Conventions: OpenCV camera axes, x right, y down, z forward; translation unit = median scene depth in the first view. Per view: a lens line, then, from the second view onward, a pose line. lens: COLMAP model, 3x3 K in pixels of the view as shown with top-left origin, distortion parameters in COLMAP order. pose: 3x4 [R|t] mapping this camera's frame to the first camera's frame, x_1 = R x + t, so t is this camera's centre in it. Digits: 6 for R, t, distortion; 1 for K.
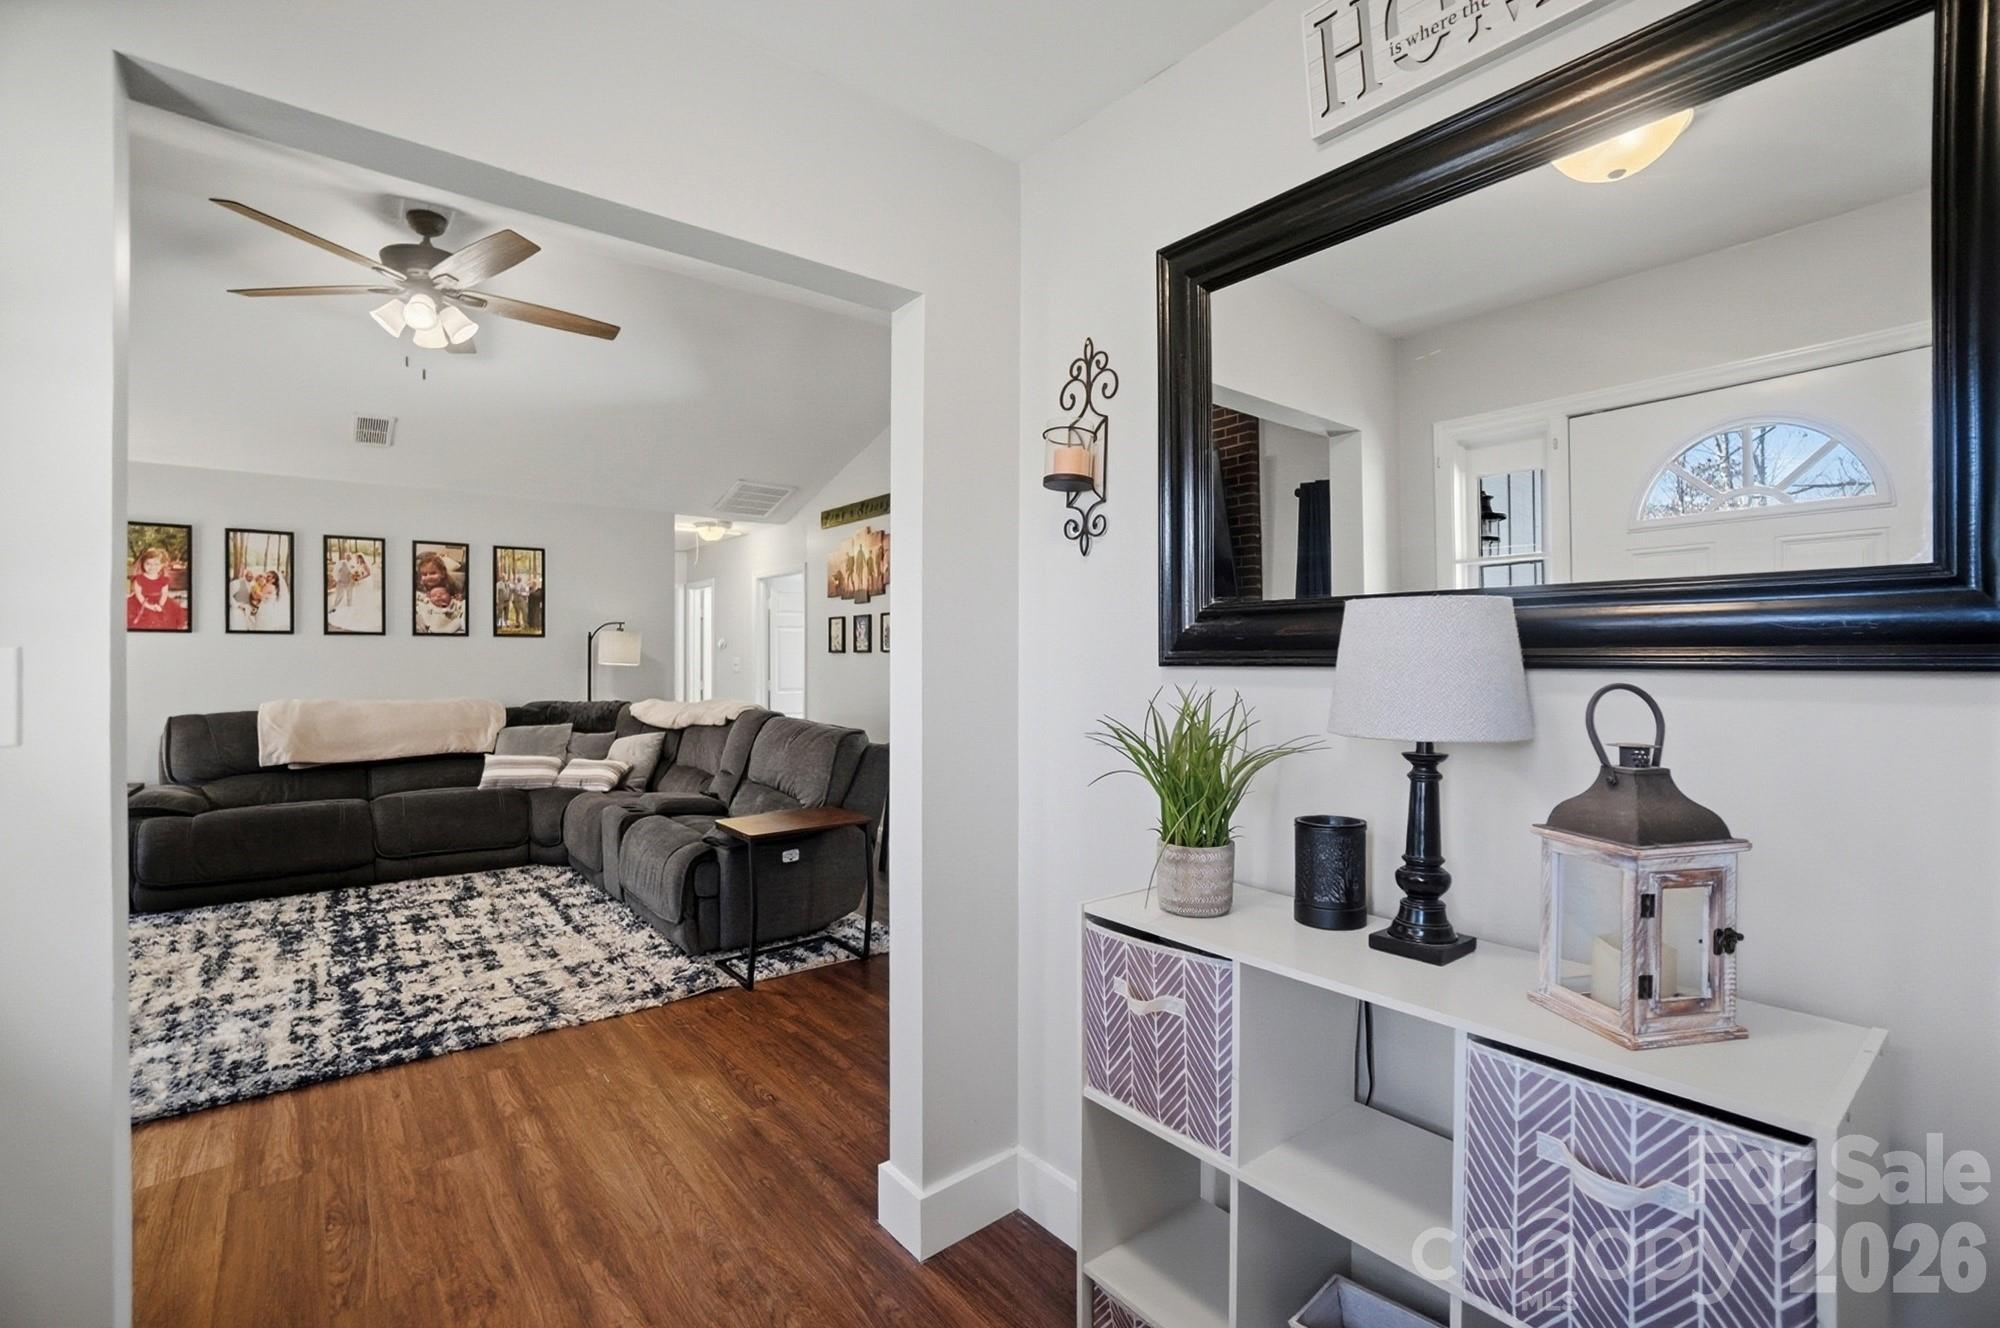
lens RADIAL K [[884.6, 0, 995.8], [0, 884.6, 662.9], [0, 0, 1]] dist [-0.061075, 0.021711]
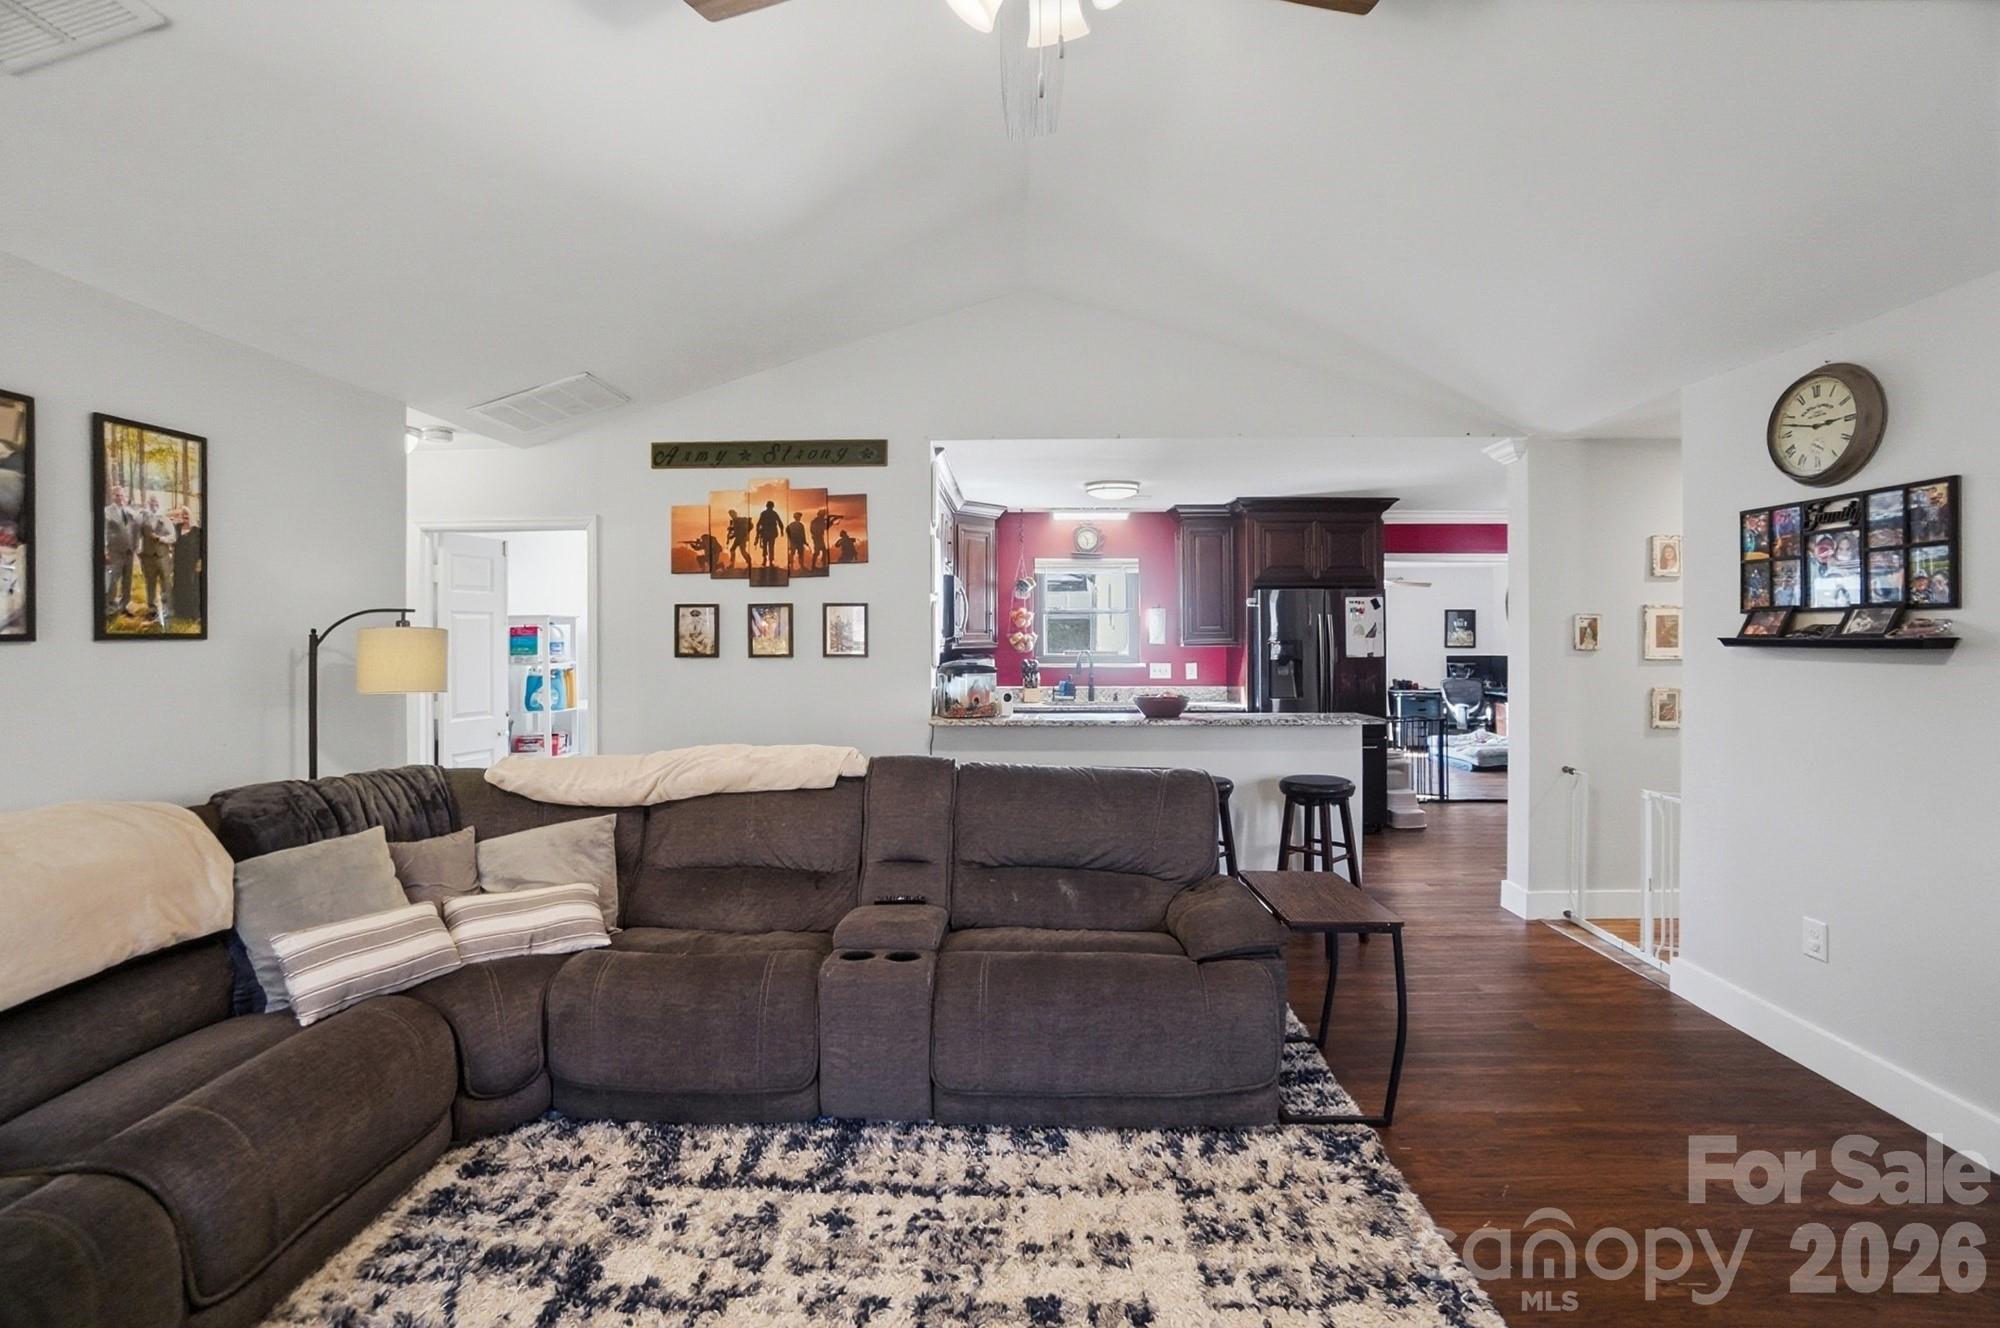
lens RADIAL K [[896.5, 0, 995.5], [0, 896.5, 632.7], [0, 0, 1]] dist [-0.063400, 0.020910]
pose [[0.649420, -0.003470, 0.760422, -0.805209], [0.005953, 0.999982, -0.000520, -0.041692], [-0.760407, 0.004865, 0.649429, 0.569430]]
